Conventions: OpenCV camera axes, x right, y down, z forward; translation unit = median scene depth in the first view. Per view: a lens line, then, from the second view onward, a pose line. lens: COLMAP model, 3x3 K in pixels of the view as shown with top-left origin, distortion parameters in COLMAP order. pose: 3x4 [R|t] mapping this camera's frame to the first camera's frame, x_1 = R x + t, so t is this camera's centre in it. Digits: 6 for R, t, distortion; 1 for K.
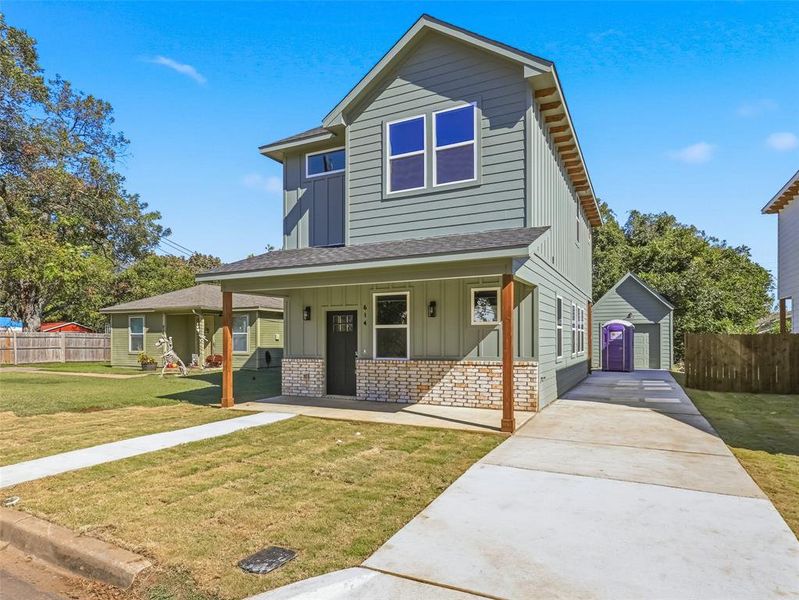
lens RADIAL K [[494.3, 0, 398.0], [0, 494.3, 336.9], [0, 0, 1]] dist [0.003751, 0.000619]
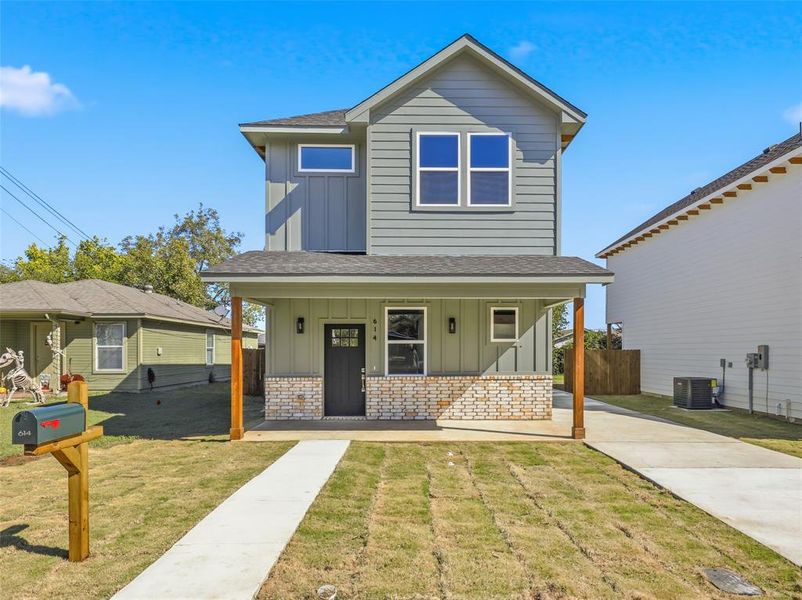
lens RADIAL K [[482.3, 0, 434.7], [0, 482.3, 351.8], [0, 0, 1]] dist [0.002687, 0.001198]
pose [[0.878278, 0.001915, 0.478147, -0.442009], [-0.004015, 0.999986, 0.003371, -0.005560], [-0.478134, -0.004881, 0.878273, 0.149891]]
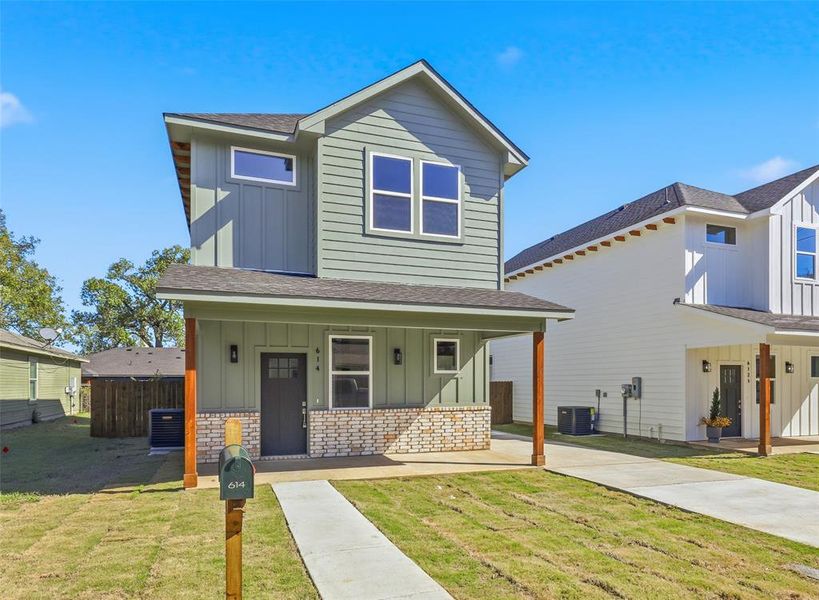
lens RADIAL K [[497.6, 0, 407.3], [0, 497.6, 382.5], [0, 0, 1]] dist [0.003397, -0.000030]
pose [[0.691051, 0.002857, 0.722800, -0.641167], [-0.003009, 0.999995, -0.001076, -0.003039], [-0.722800, -0.001432, 0.691056, 0.308337]]
